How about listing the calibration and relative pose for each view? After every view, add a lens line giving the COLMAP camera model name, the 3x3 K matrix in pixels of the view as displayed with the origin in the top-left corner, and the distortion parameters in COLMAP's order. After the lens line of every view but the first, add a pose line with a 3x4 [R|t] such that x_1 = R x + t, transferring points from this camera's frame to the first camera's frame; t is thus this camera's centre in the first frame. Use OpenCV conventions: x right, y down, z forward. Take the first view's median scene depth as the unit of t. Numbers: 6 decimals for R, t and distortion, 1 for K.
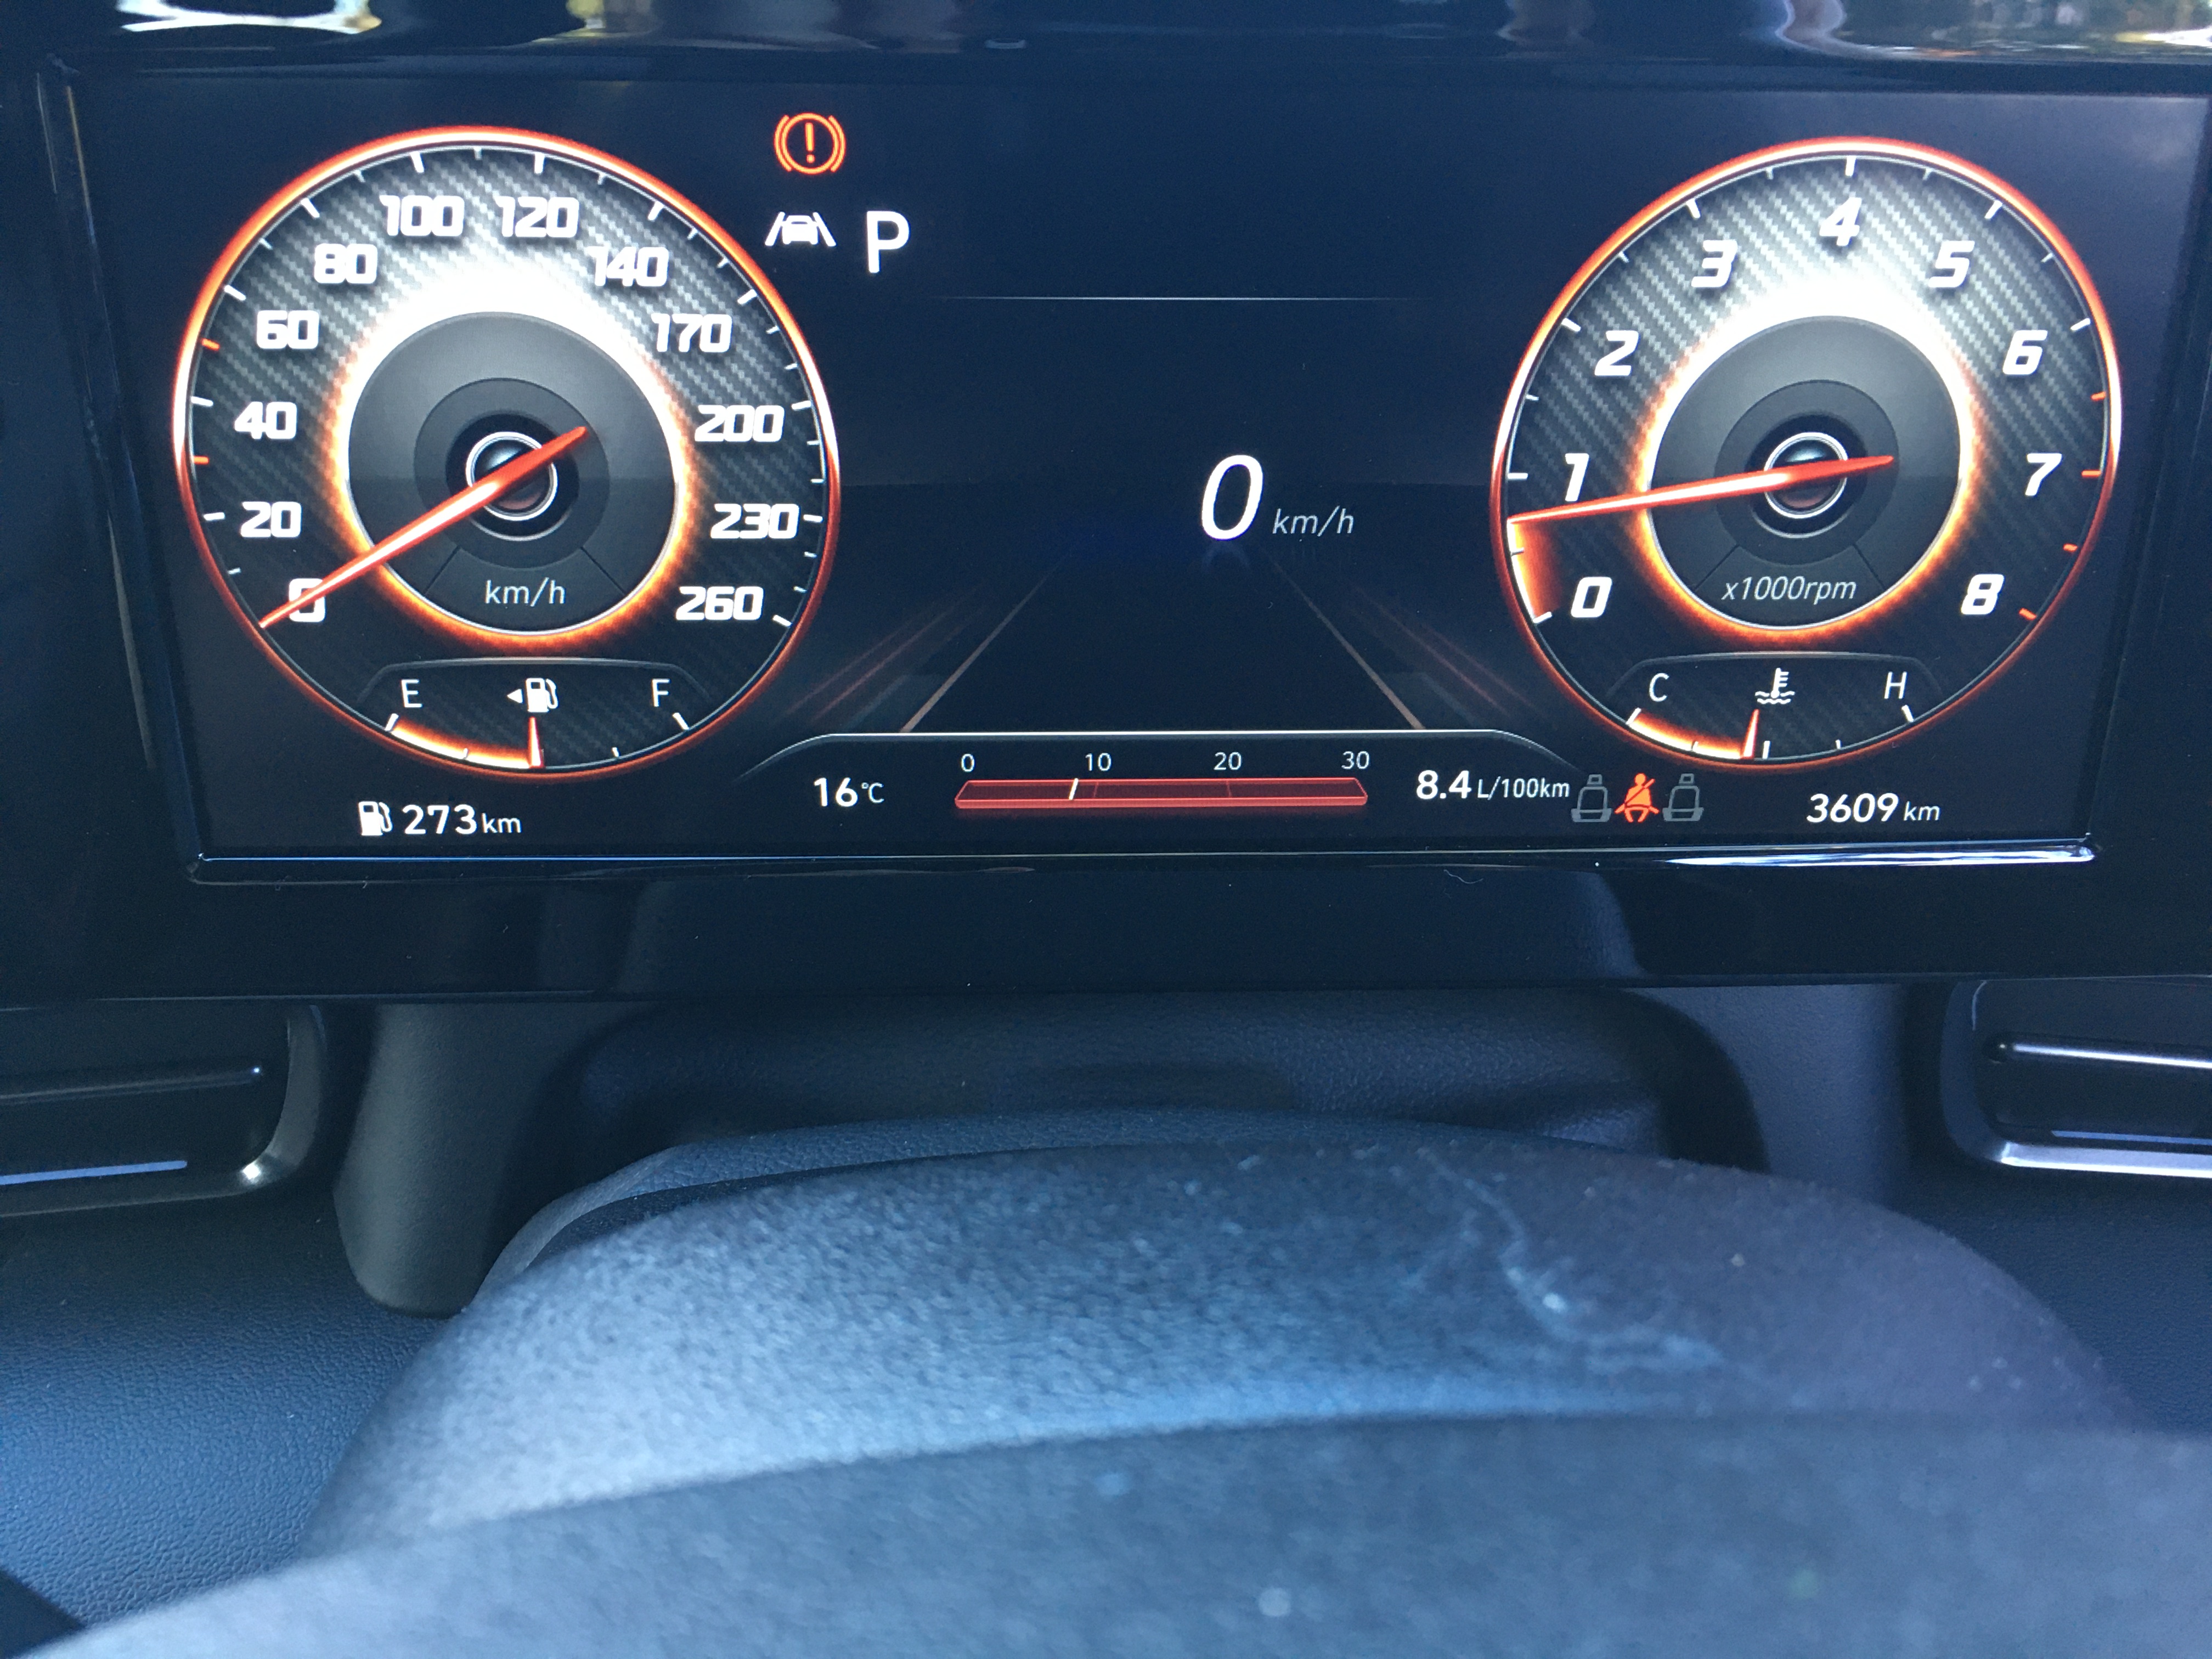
lens RADIAL K [[1916.7, 0, 1106.0], [0, 1916.7, 829.5], [0, 0, 1]] dist [0.093564, -0.132245]
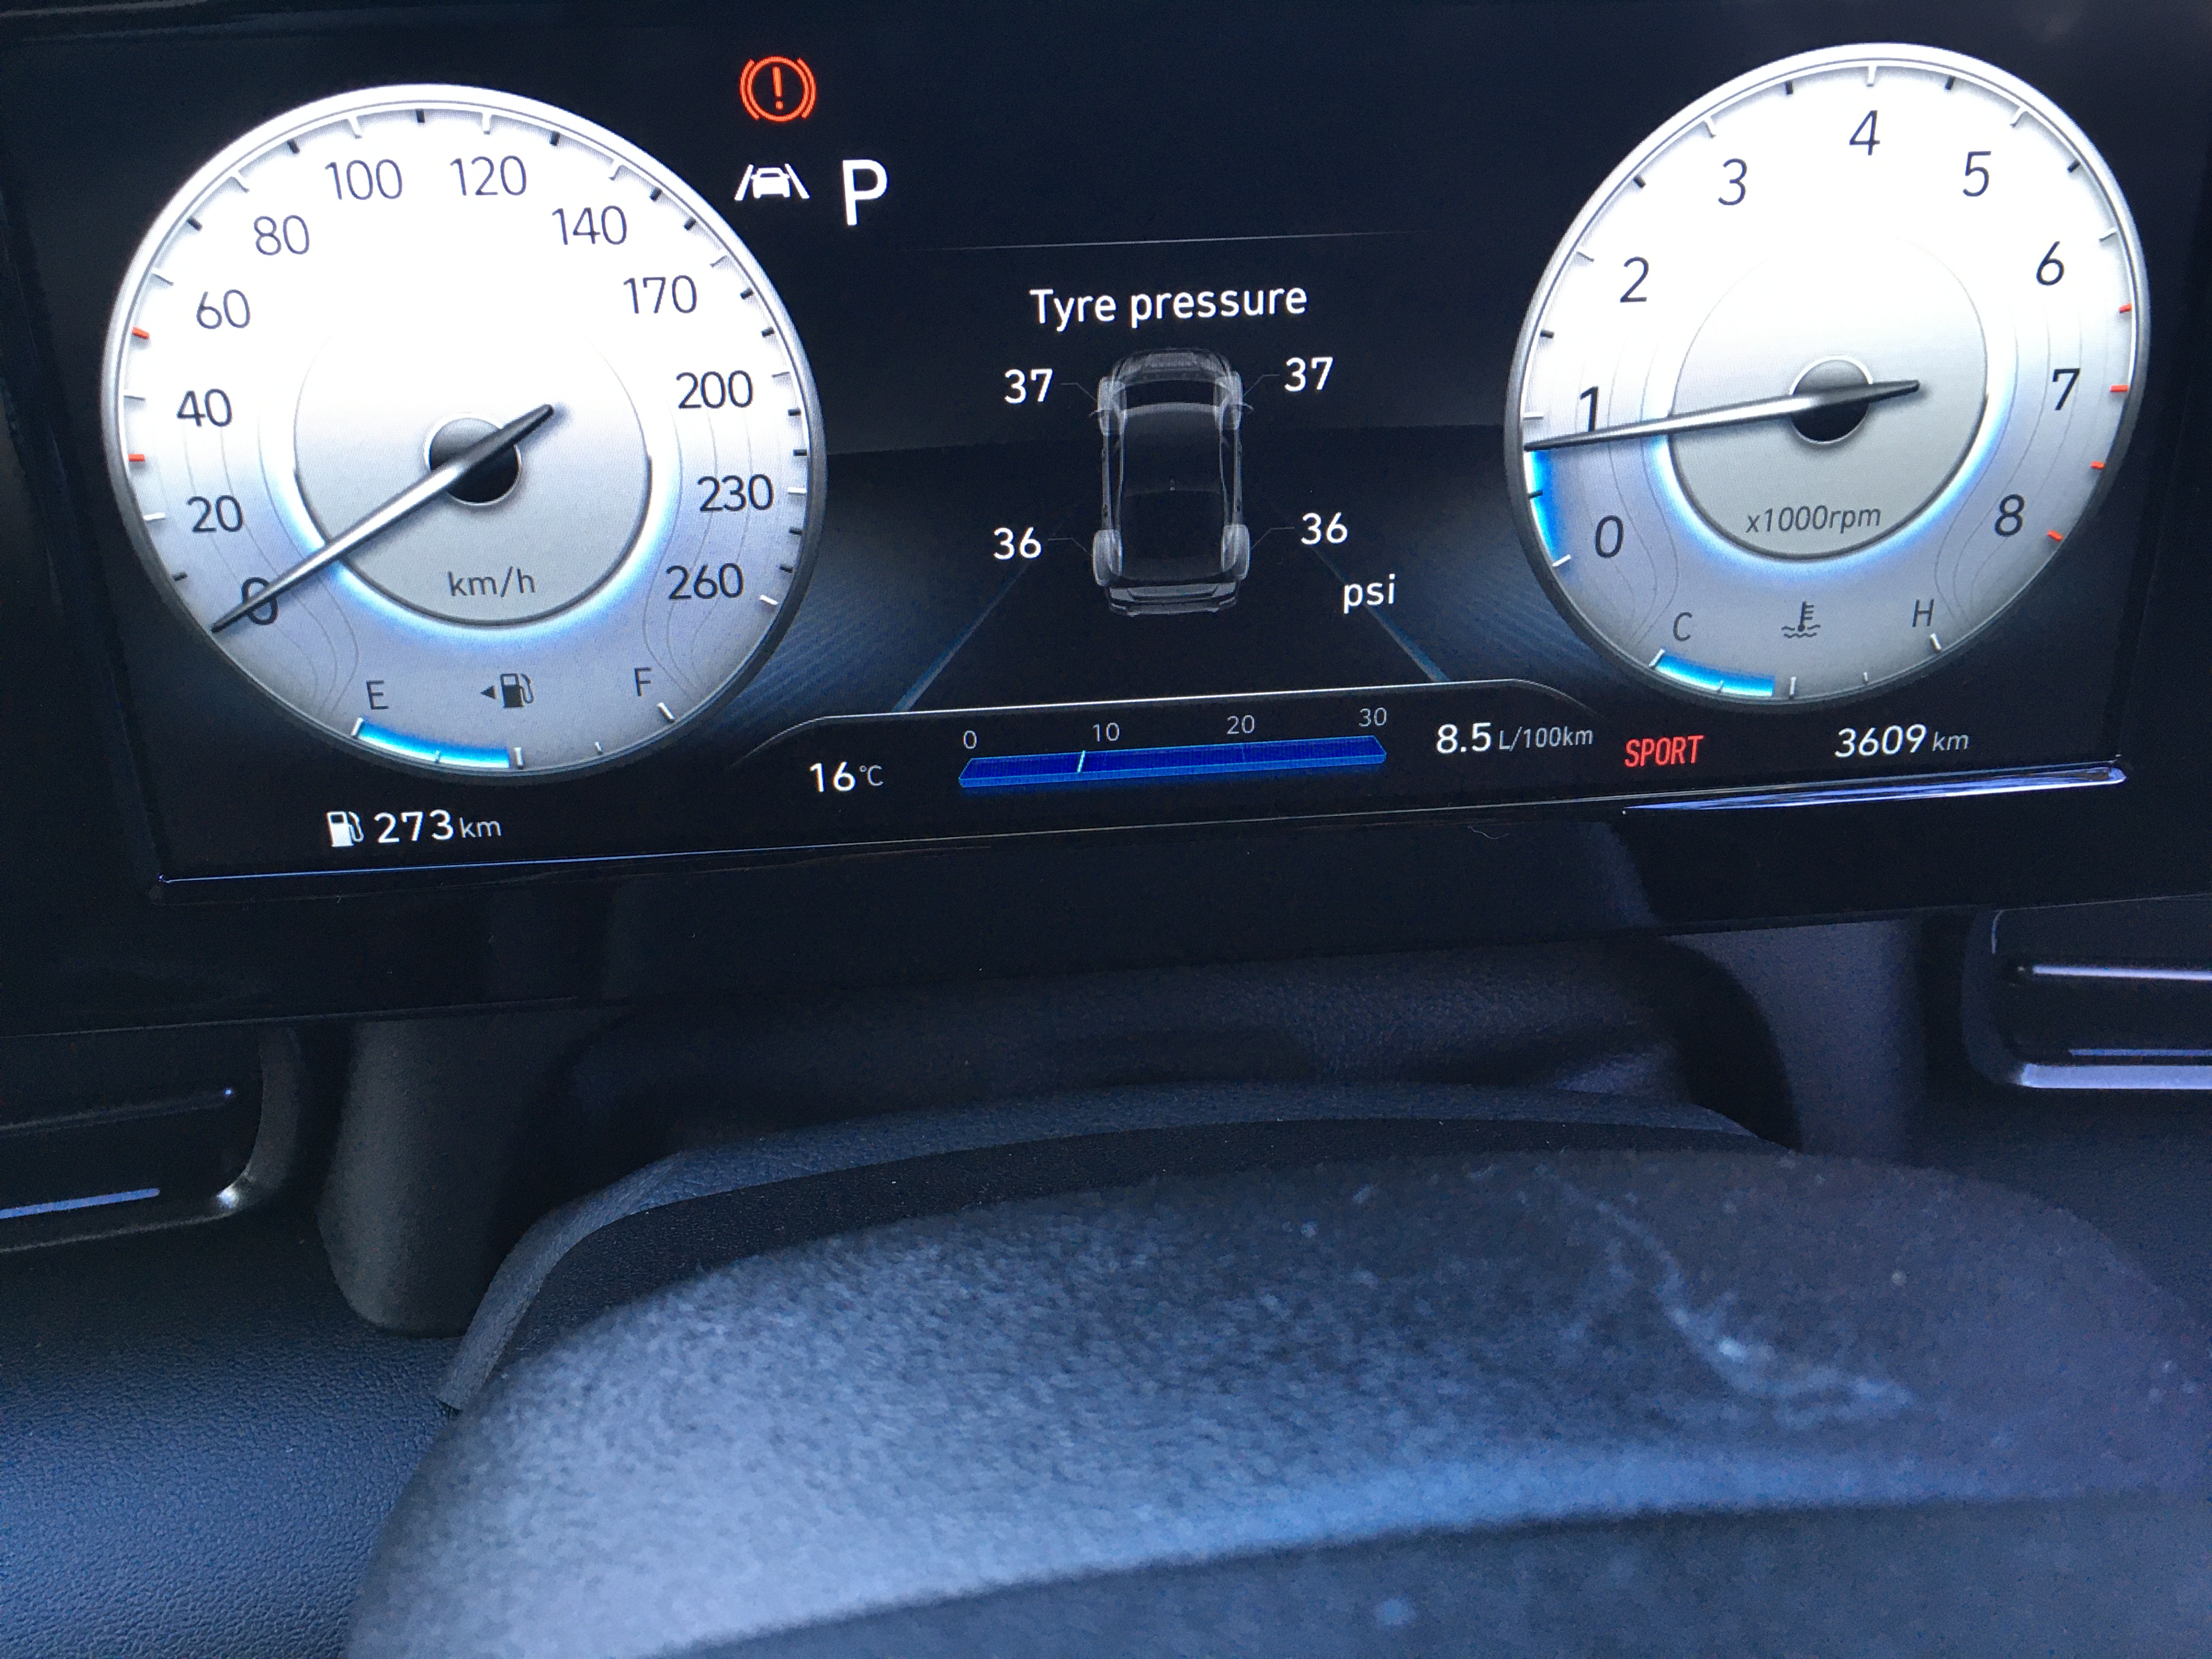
lens RADIAL K [[1916.7, 0, 1106.0], [0, 1916.7, 829.5], [0, 0, 1]] dist [0.093564, -0.132245]
pose [[0.998119, -0.049169, 0.036610, -0.075147], [0.047627, 0.997987, 0.041876, -0.048481], [-0.038595, -0.040054, 0.998452, 0.077998]]
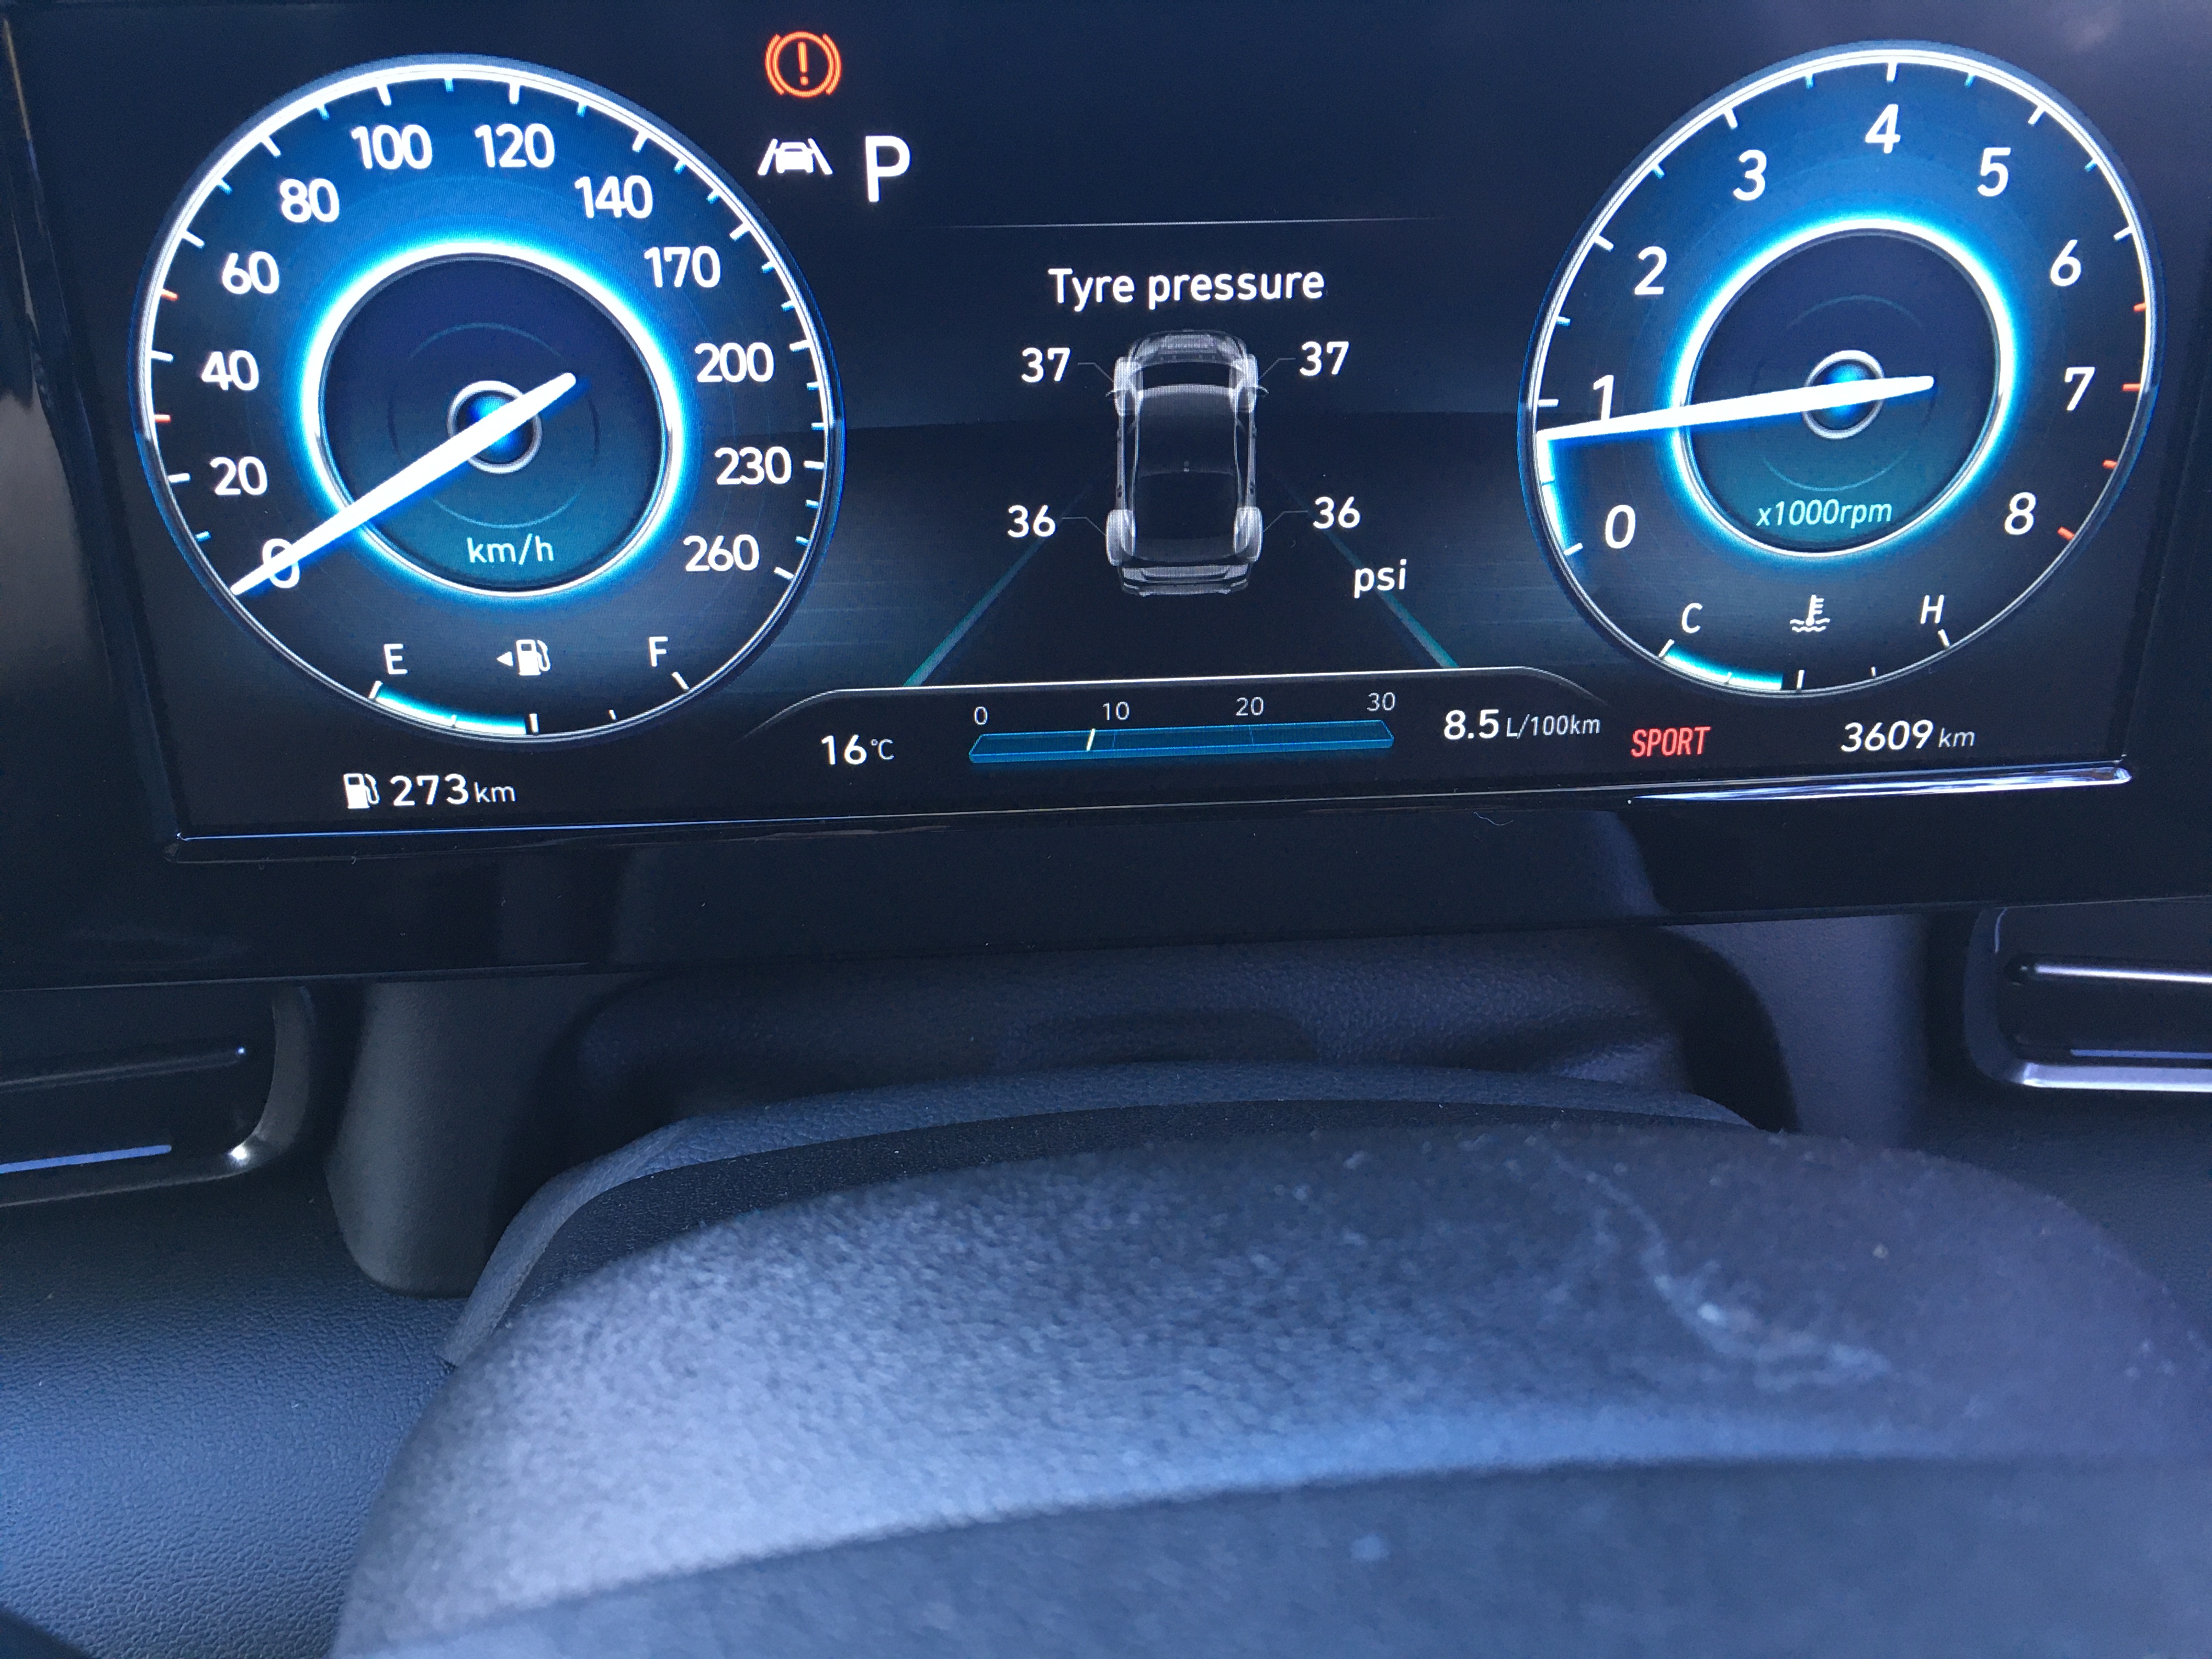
lens RADIAL K [[1916.7, 0, 1106.0], [0, 1916.7, 829.5], [0, 0, 1]] dist [0.093564, -0.132245]
pose [[0.999149, -0.028667, 0.029643, -0.071250], [0.027297, 0.998585, 0.045629, -0.036067], [-0.030909, -0.044781, 0.998519, 0.063434]]
